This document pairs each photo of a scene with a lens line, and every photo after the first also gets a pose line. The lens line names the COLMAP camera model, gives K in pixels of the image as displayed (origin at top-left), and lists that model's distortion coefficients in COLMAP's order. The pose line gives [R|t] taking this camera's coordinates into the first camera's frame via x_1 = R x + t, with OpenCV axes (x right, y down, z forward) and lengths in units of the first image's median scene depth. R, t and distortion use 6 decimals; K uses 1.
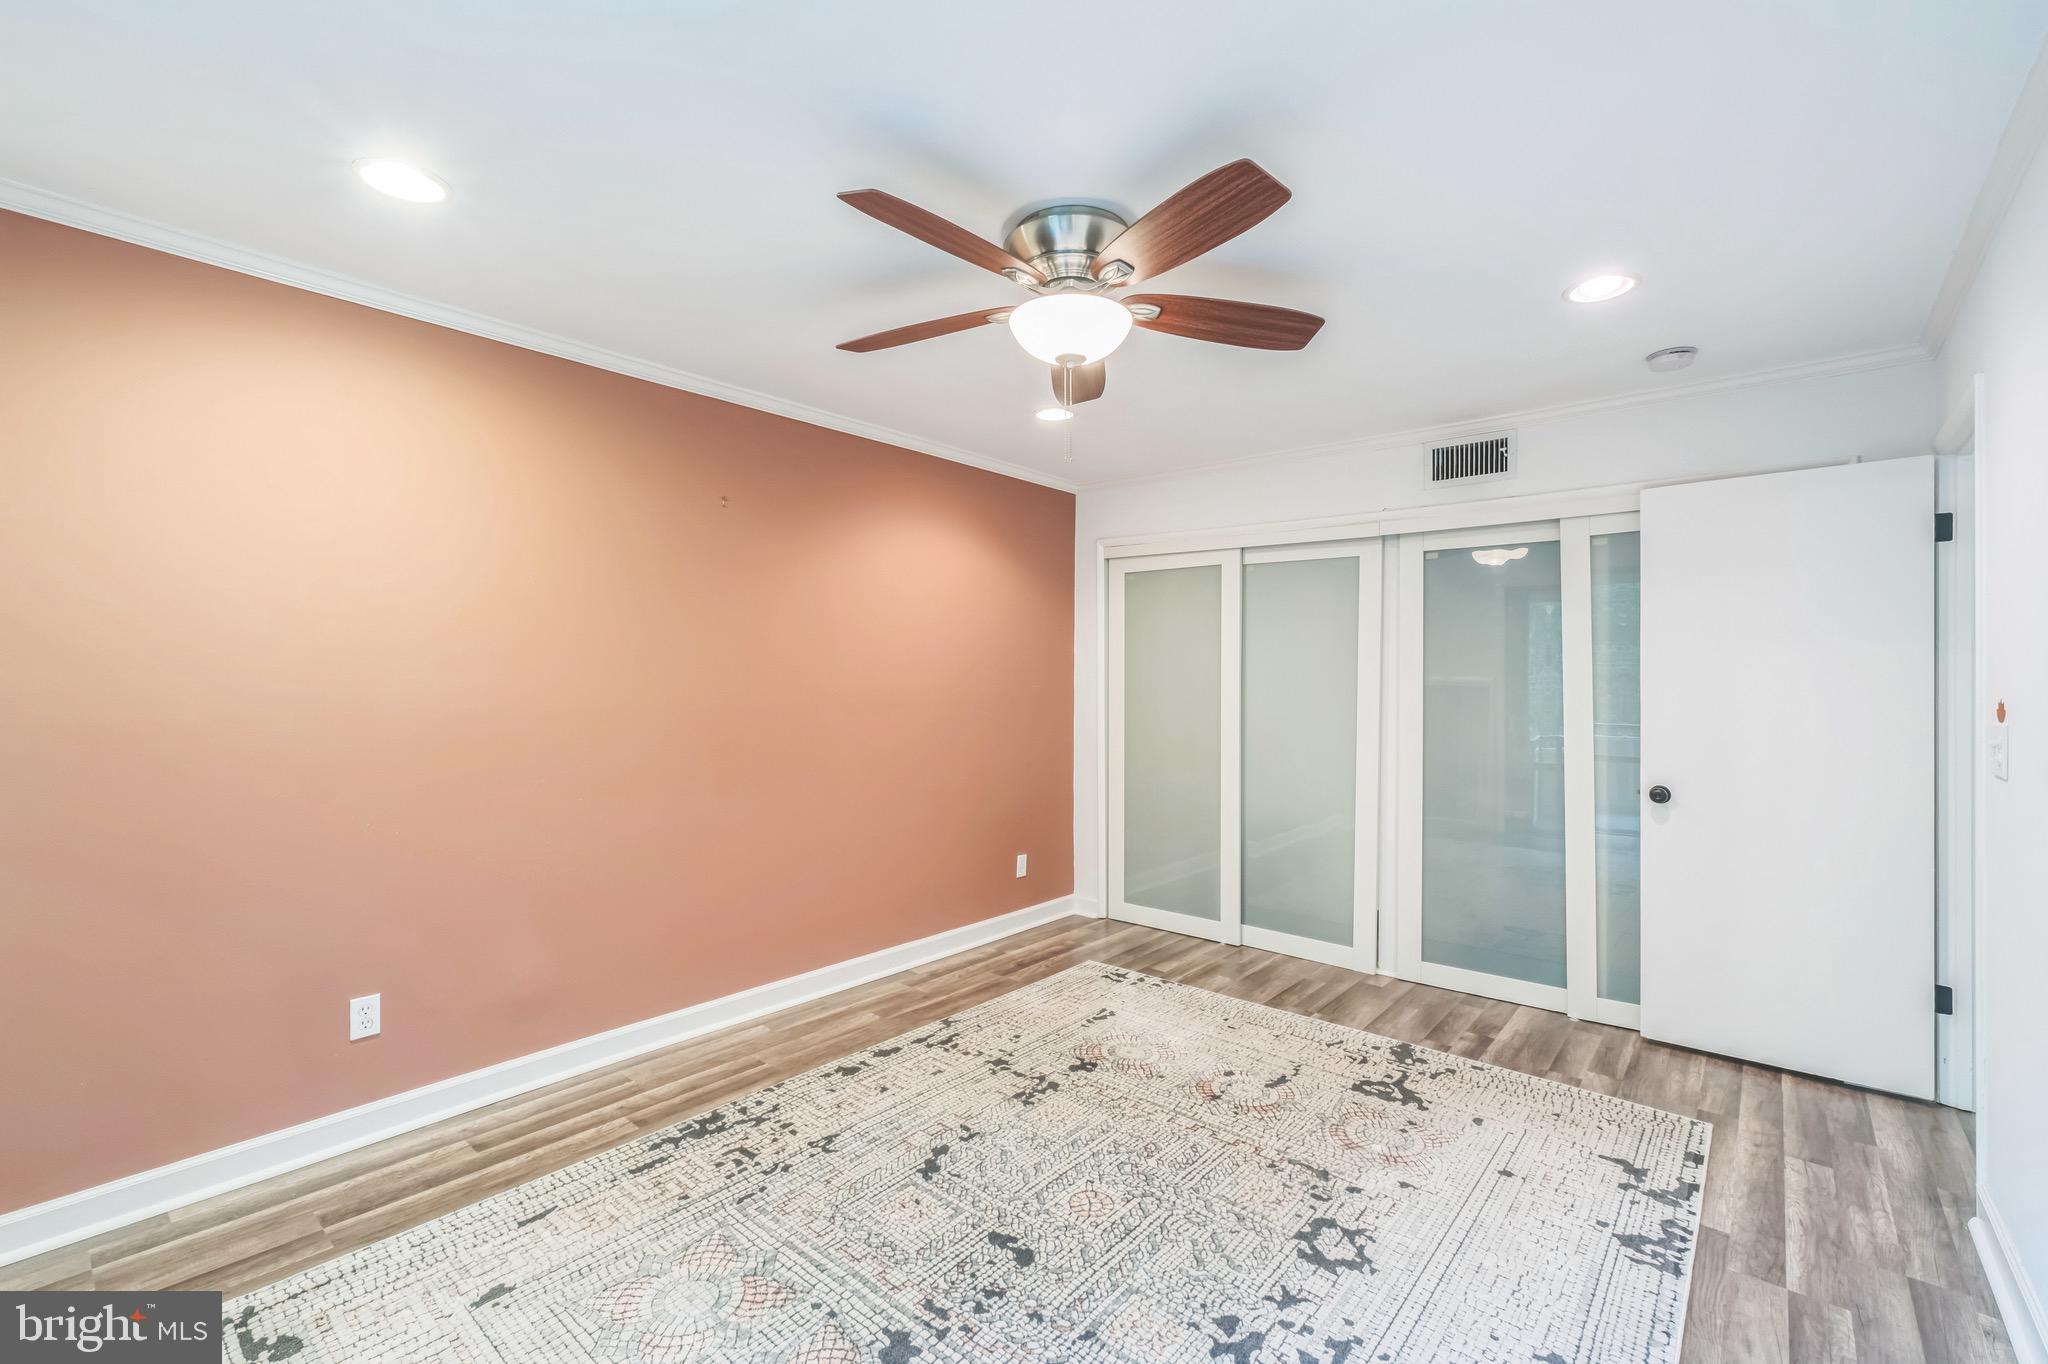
lens RADIAL K [[888.9, 0, 1028.5], [0, 888.9, 676.2], [0, 0, 1]] dist [-0.000290, 0.001415]
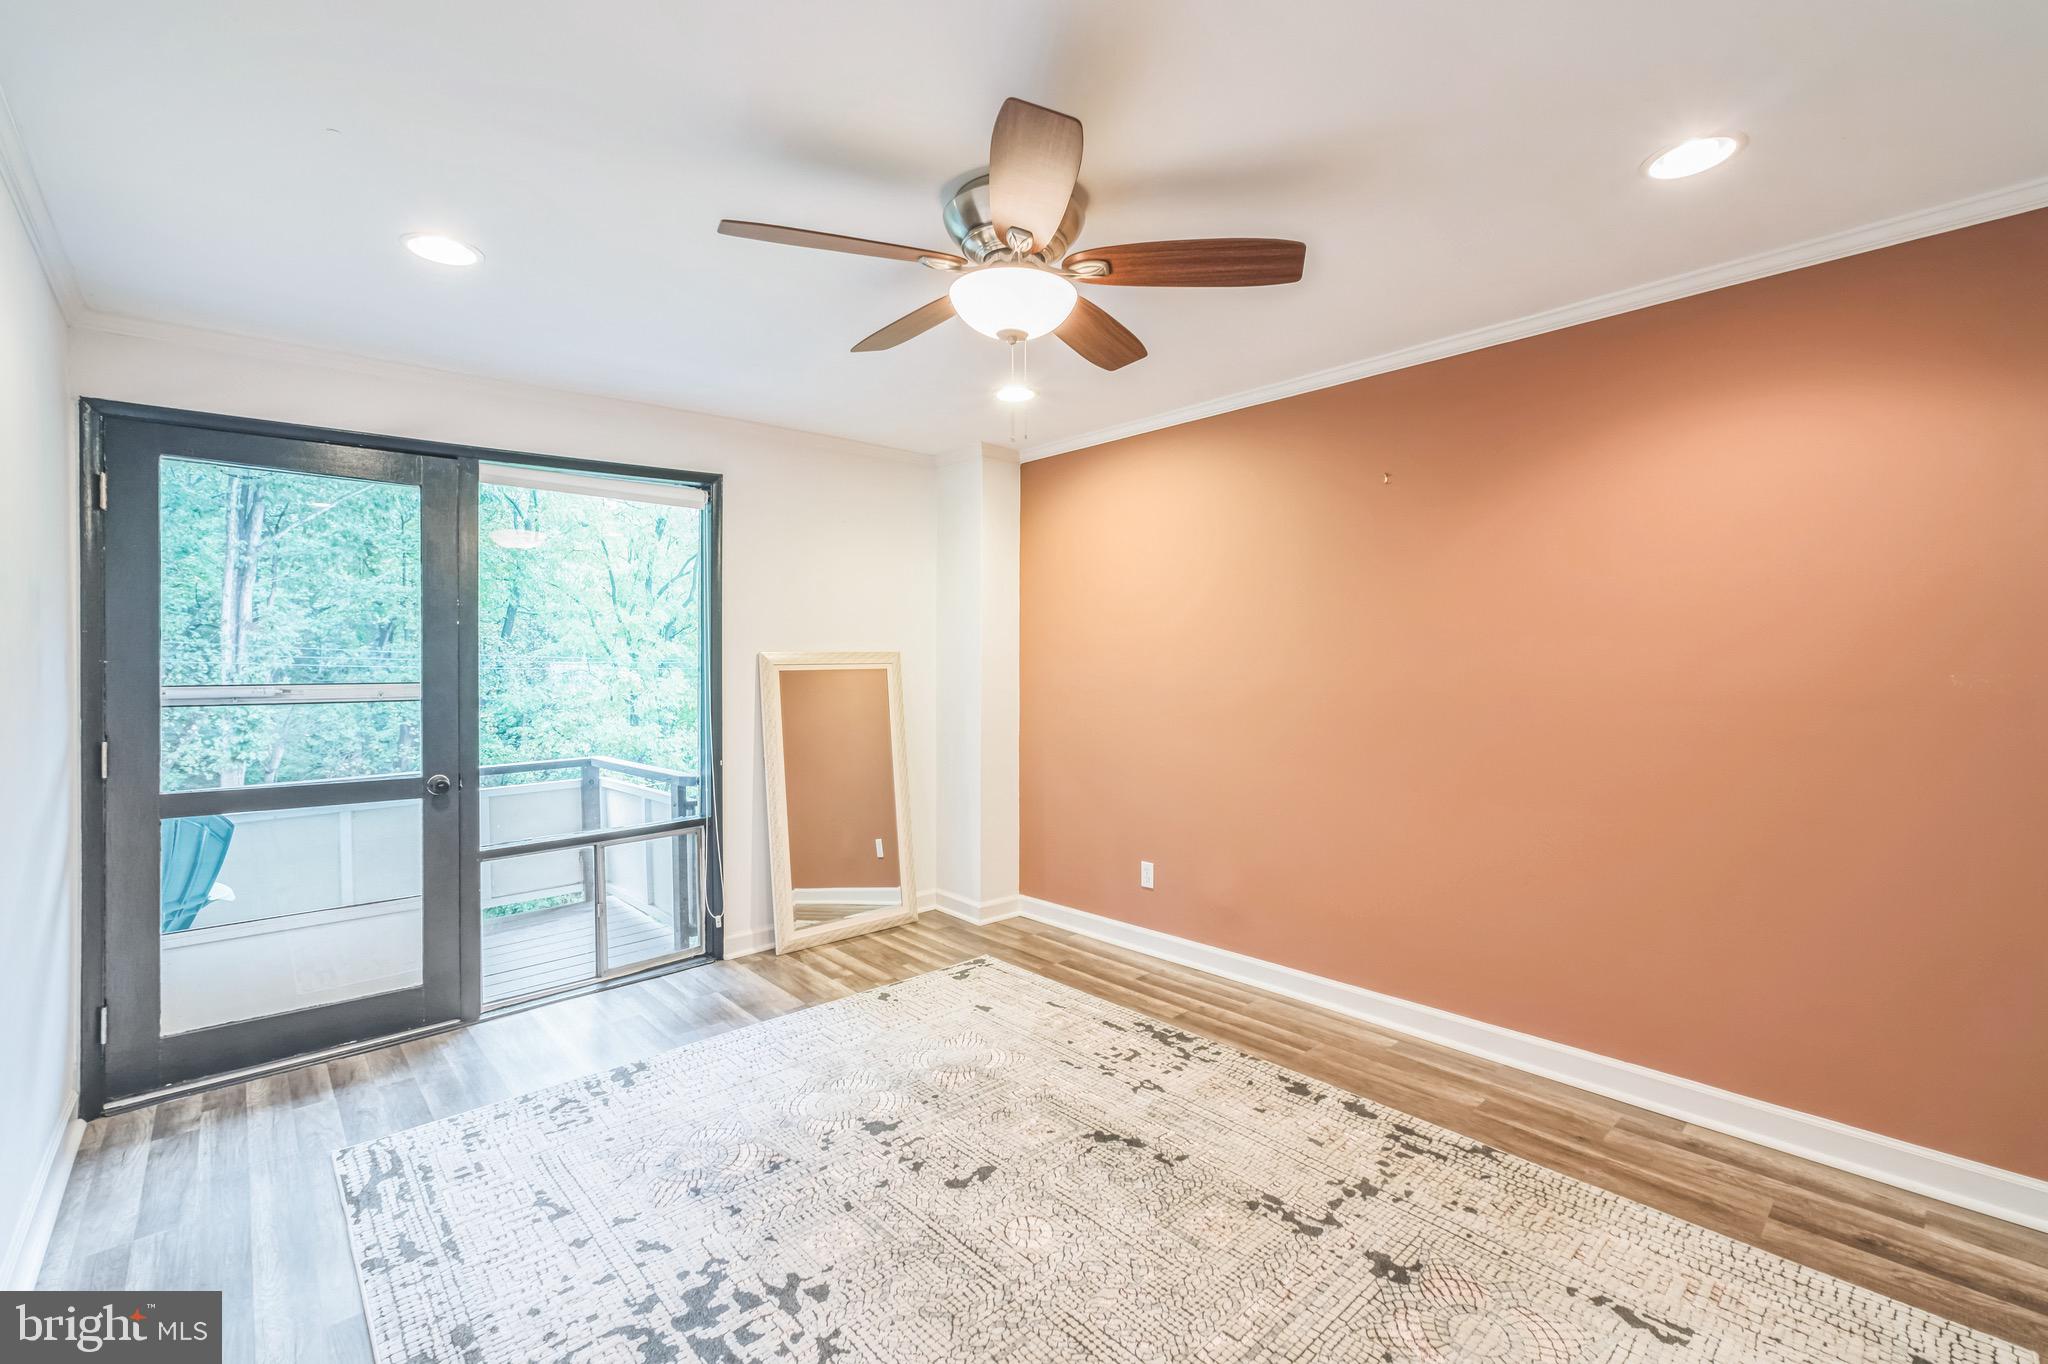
lens RADIAL K [[888.9, 0, 1024.9], [0, 888.9, 669.3], [0, 0, 1]] dist [-0.000290, 0.001415]
pose [[-0.139043, -0.000338, -0.990286, 0.759014], [0.013182, 0.999911, -0.002192, 0.010369], [0.990199, -0.013359, -0.139026, 0.873747]]
